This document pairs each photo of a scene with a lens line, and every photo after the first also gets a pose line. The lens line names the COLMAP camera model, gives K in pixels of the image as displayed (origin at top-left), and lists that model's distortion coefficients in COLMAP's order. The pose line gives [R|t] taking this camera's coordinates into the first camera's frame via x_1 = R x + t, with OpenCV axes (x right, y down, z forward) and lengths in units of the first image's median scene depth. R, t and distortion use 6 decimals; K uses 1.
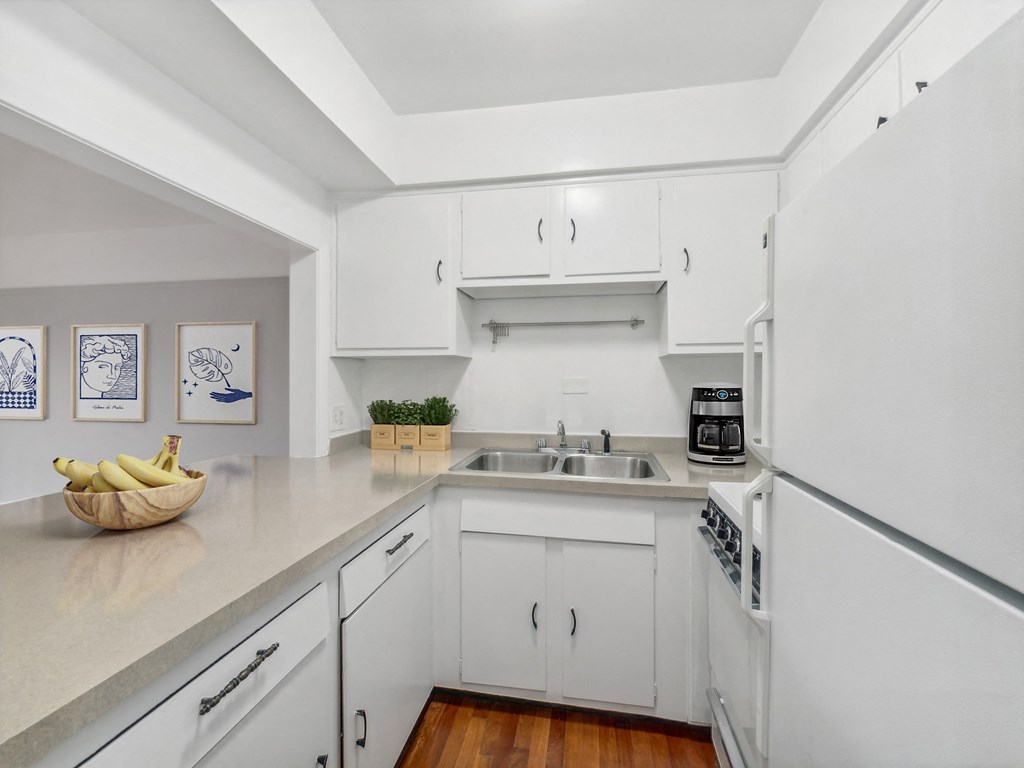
lens RADIAL K [[458.5, 0, 512.9], [0, 458.5, 381.9], [0, 0, 1]] dist [0.002232, 0.000091]
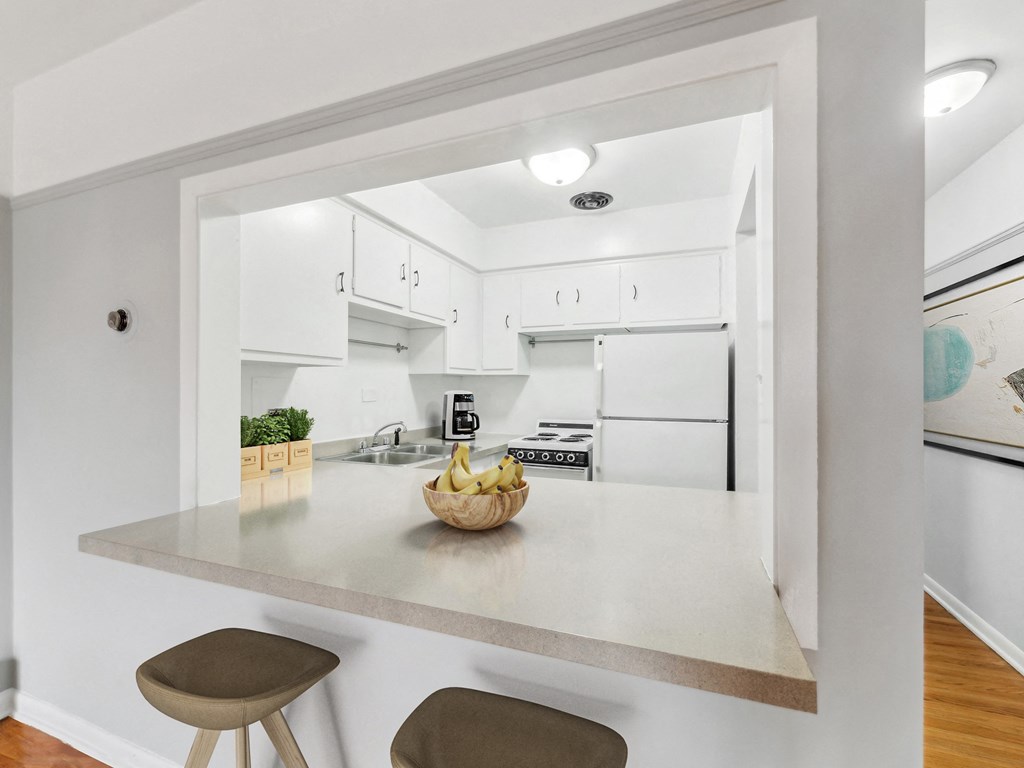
lens RADIAL K [[458.5, 0, 512.1], [0, 458.5, 385.6], [0, 0, 1]] dist [0.002232, 0.000091]
pose [[0.199330, 0.004826, 0.979921, -1.005157], [0.010129, 0.999924, -0.006985, -0.004783], [-0.979880, 0.011317, 0.199266, 0.410286]]
